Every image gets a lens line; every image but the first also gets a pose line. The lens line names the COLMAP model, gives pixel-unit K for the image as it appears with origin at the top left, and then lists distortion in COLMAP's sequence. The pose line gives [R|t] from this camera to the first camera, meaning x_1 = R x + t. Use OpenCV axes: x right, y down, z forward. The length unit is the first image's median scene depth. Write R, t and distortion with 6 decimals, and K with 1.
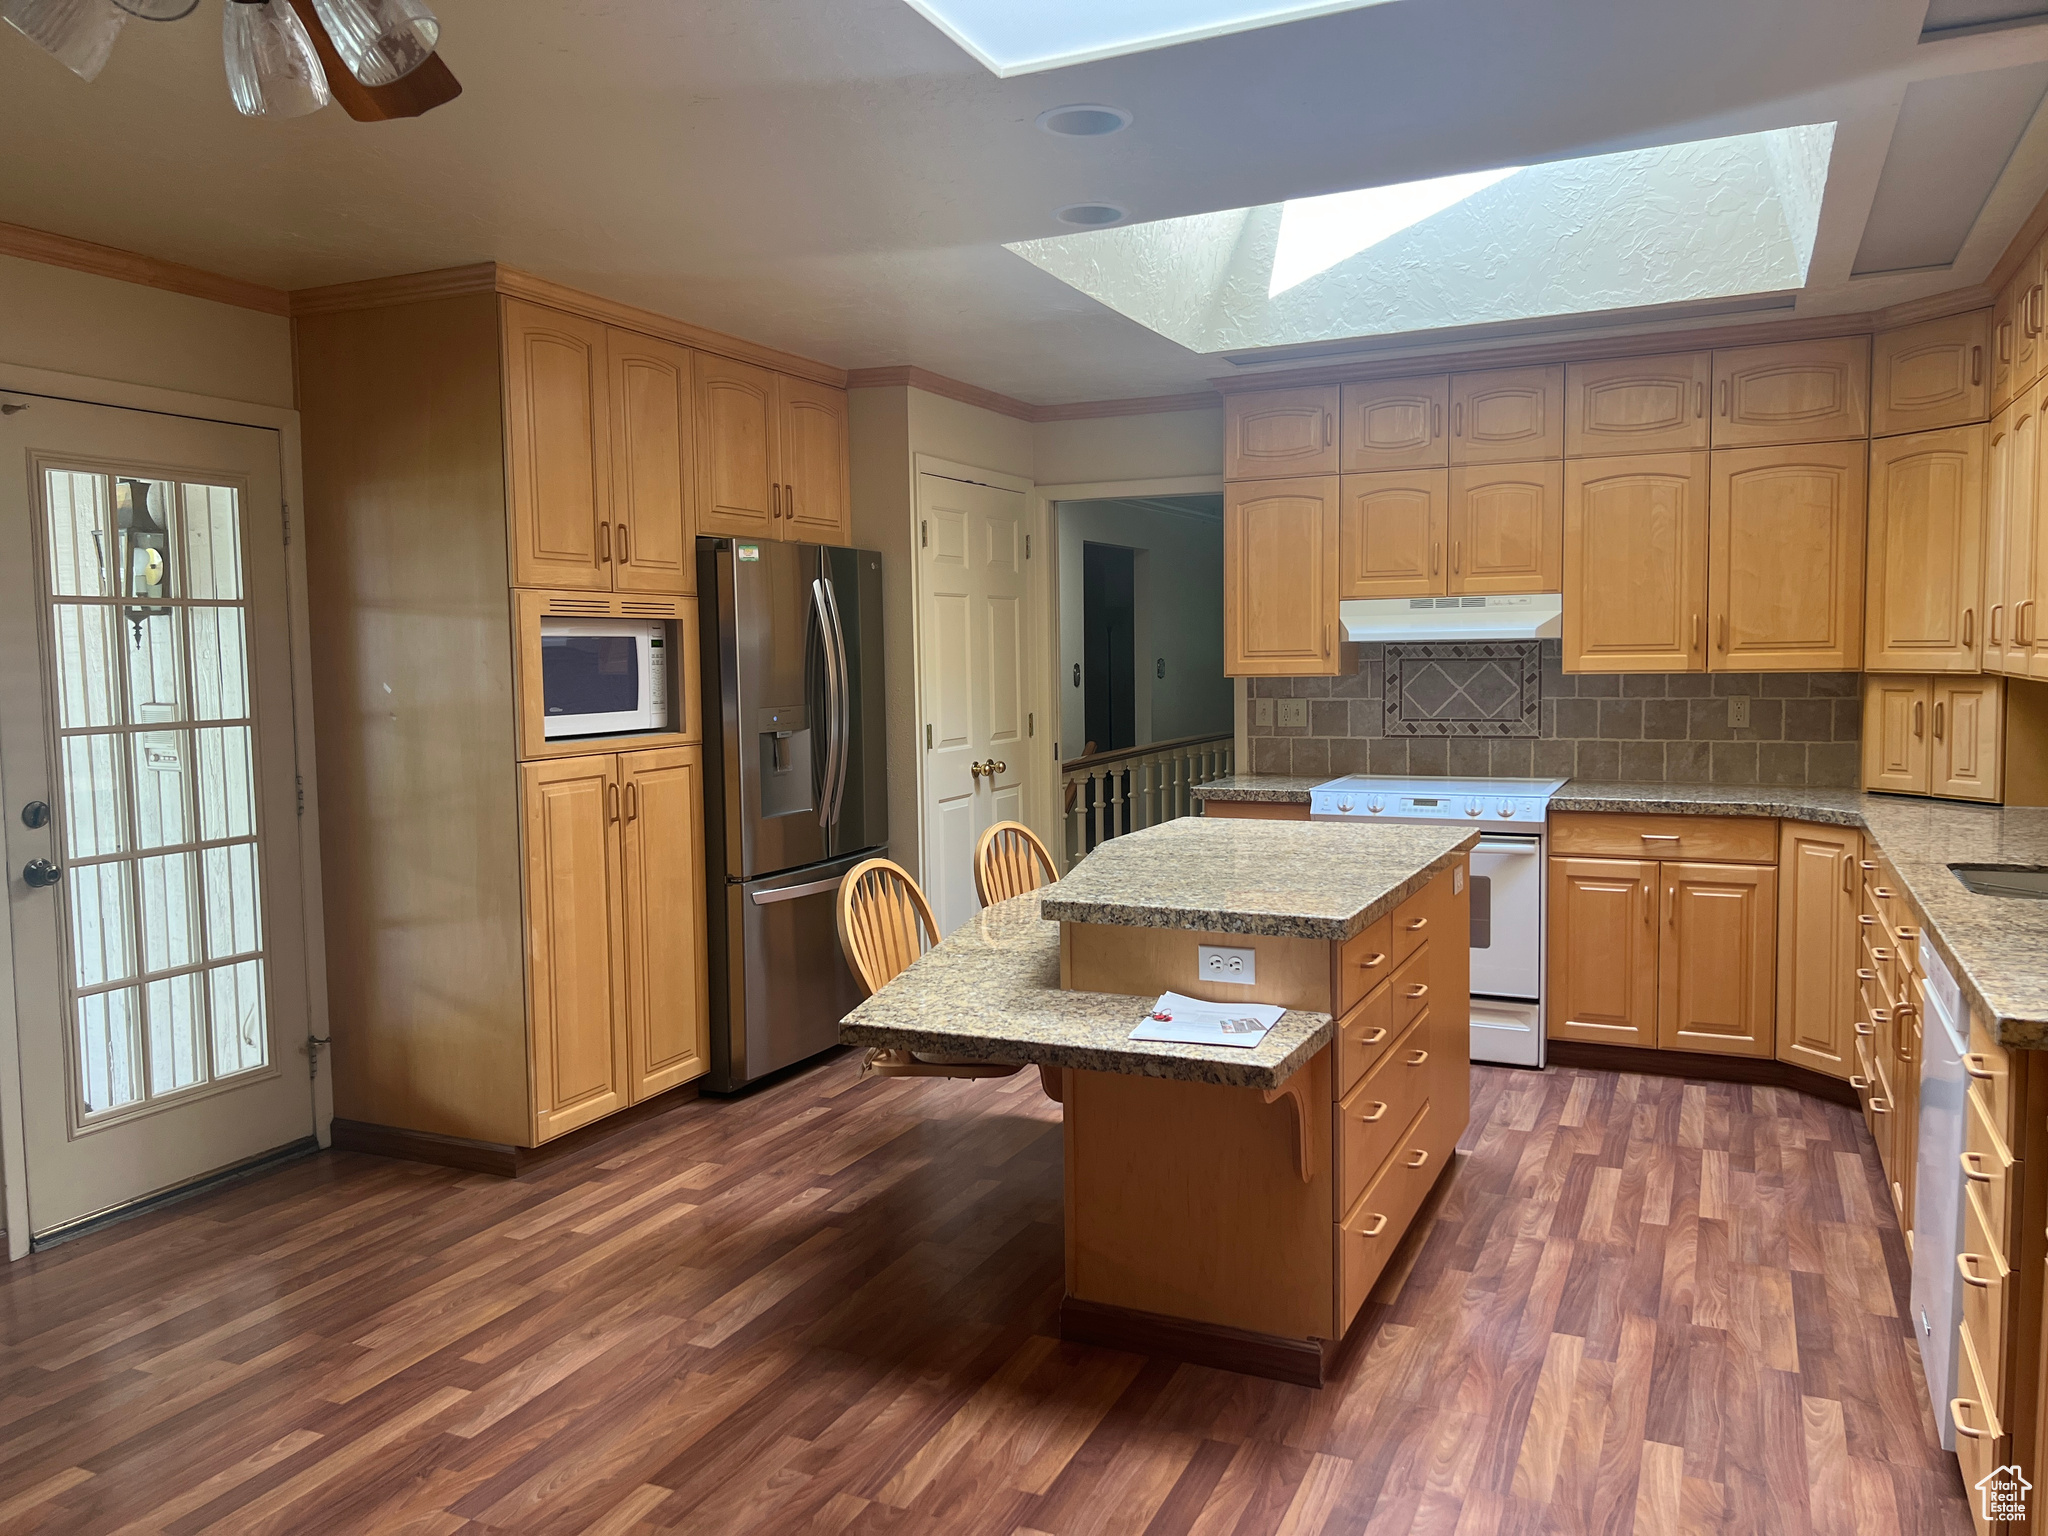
lens RADIAL K [[1540.4, 0, 1012.1], [0, 1540.4, 762.1], [0, 0, 1]] dist [0.073864, -0.079946]
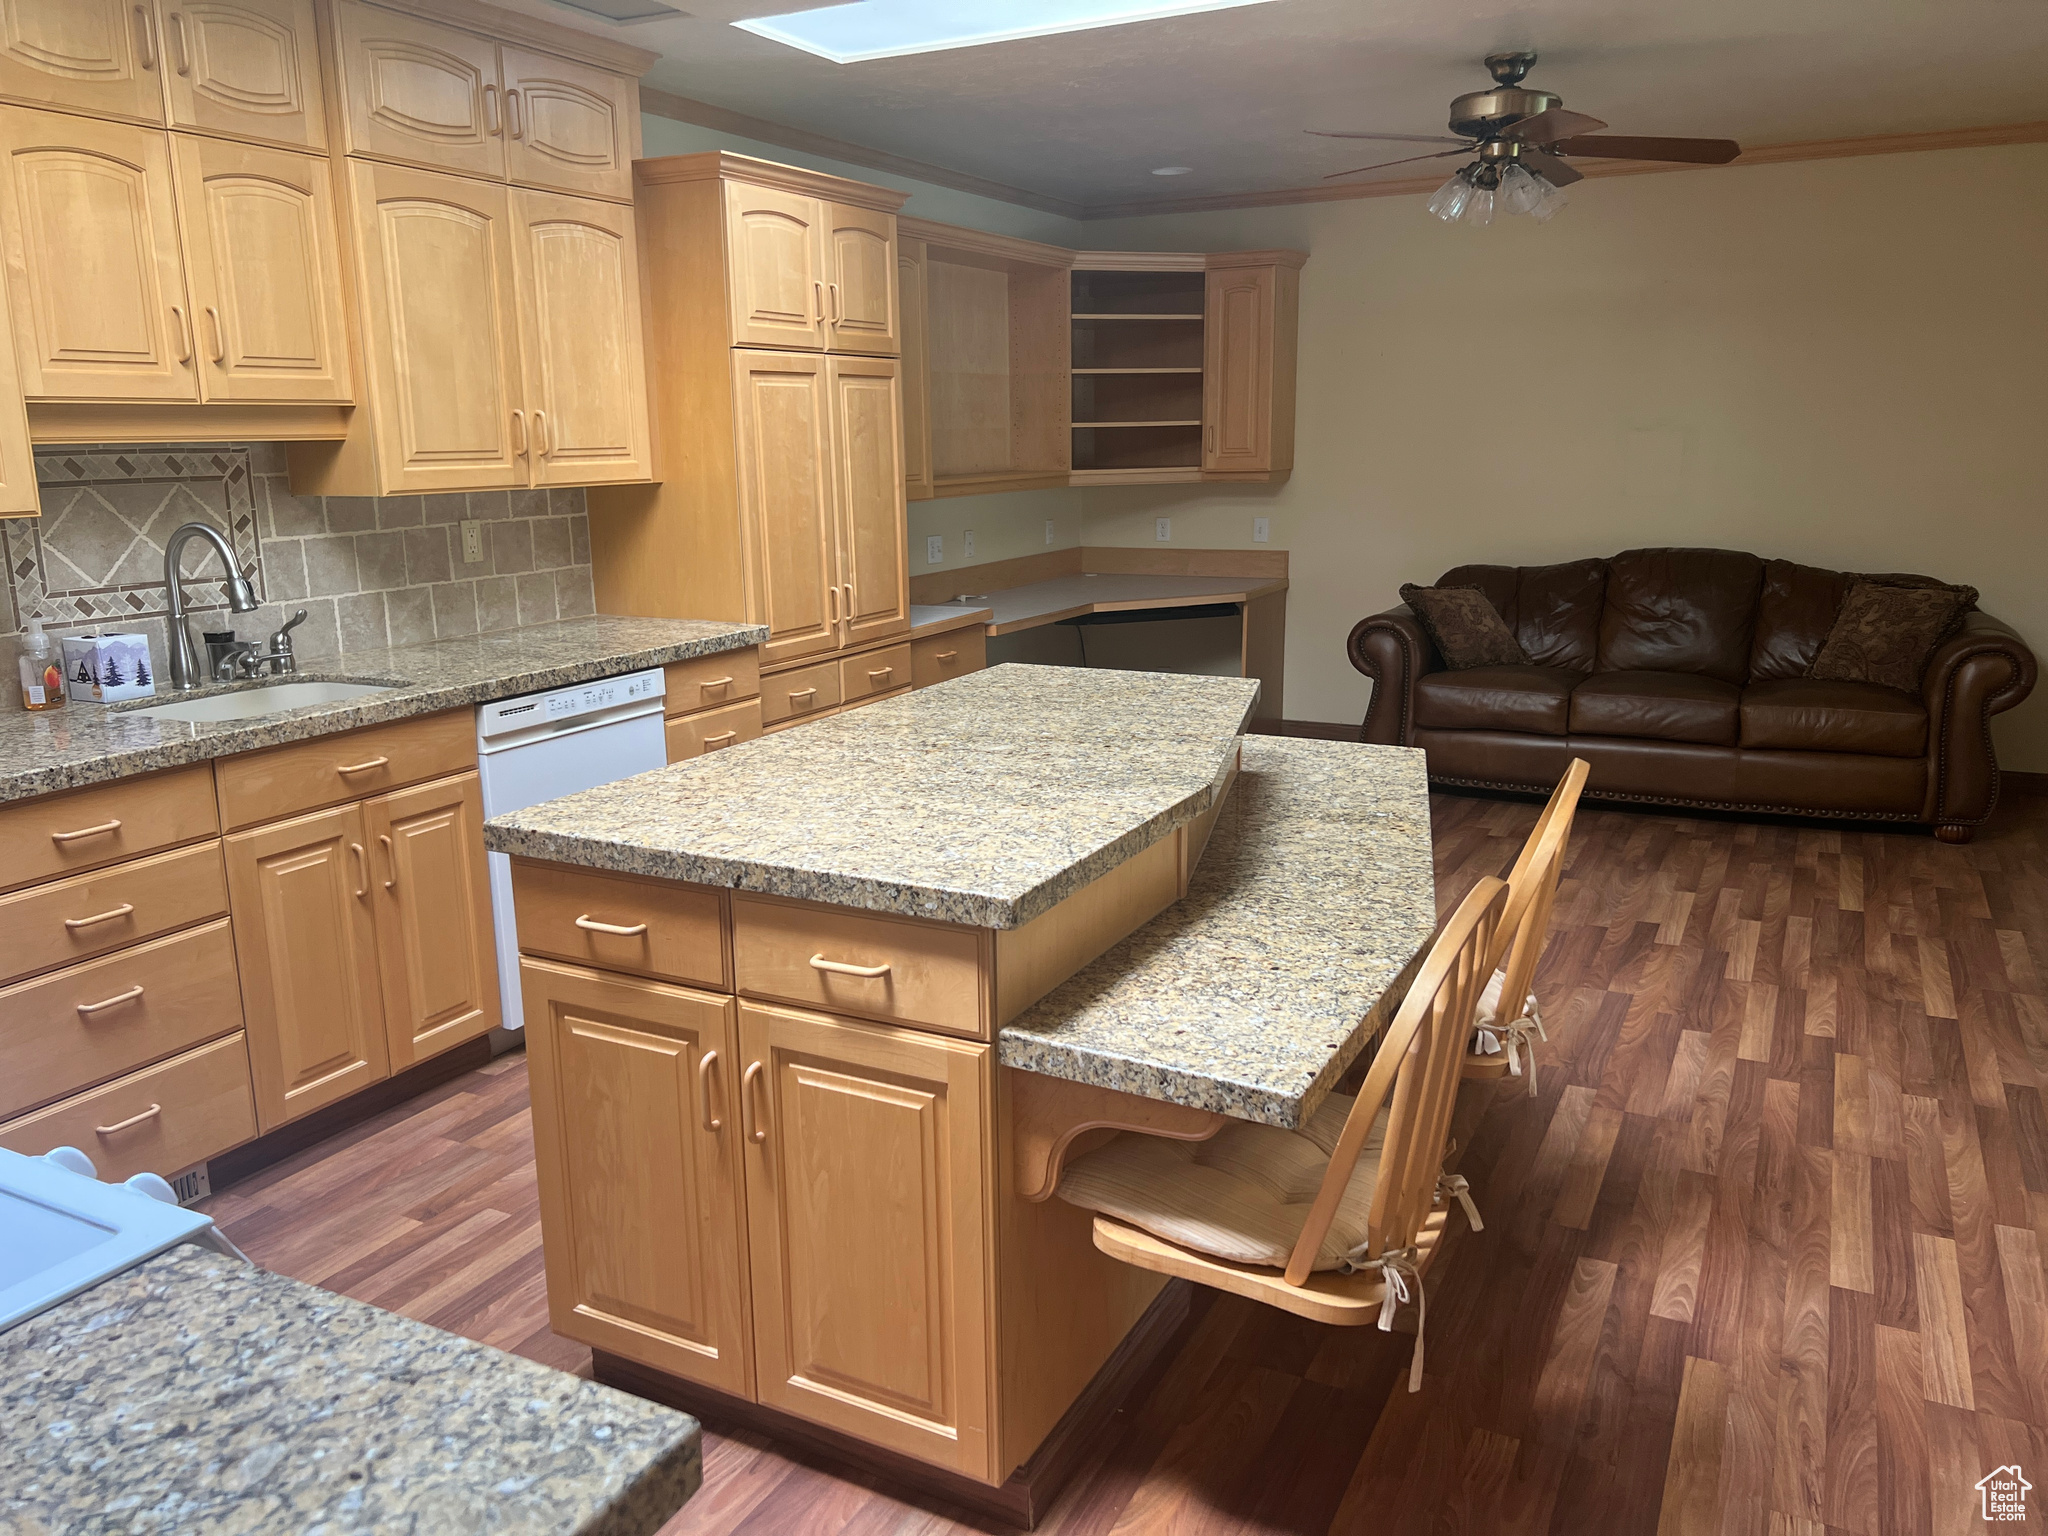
lens RADIAL K [[1540.4, 0, 1012.1], [0, 1540.4, 762.1], [0, 0, 1]] dist [0.073864, -0.079946]
pose [[-0.998587, 0.019329, 0.049505, 0.087965], [0.032644, 0.958161, 0.284363, -0.103550], [-0.041938, 0.285577, -0.957438, 1.304022]]
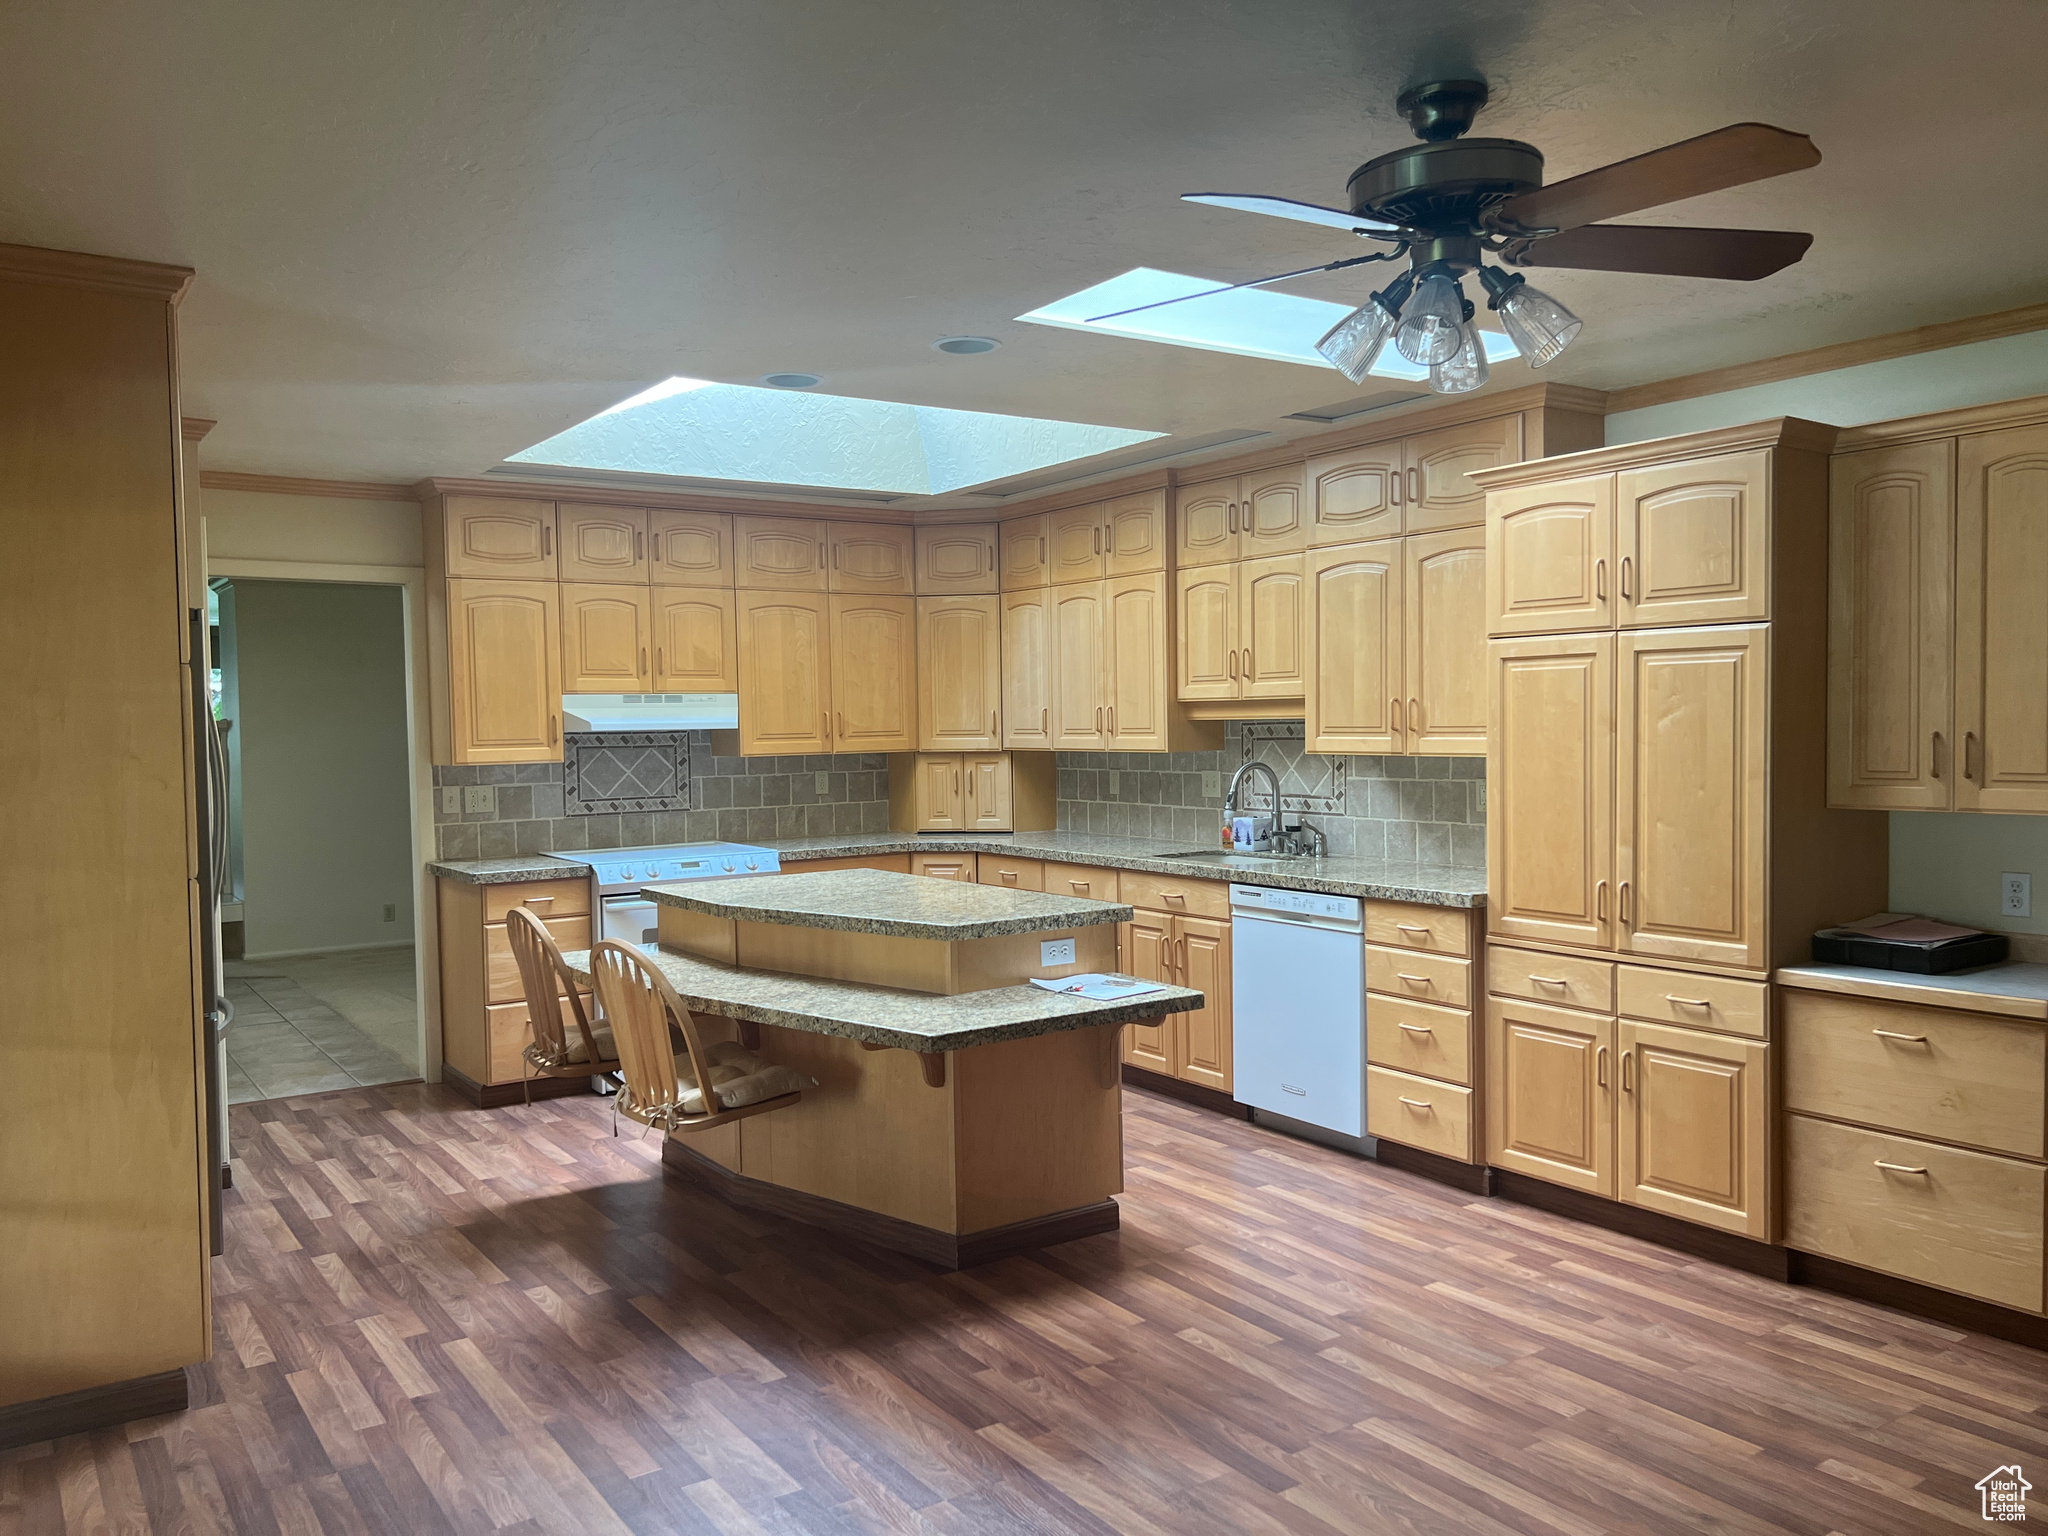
lens RADIAL K [[1540.4, 0, 1012.1], [0, 1540.4, 762.1], [0, 0, 1]] dist [0.073864, -0.079946]
pose [[0.508372, -0.018368, 0.860941, -0.682033], [0.072715, 0.997117, -0.021664, -0.009792], [-0.858062, 0.073617, 0.508243, 0.186152]]
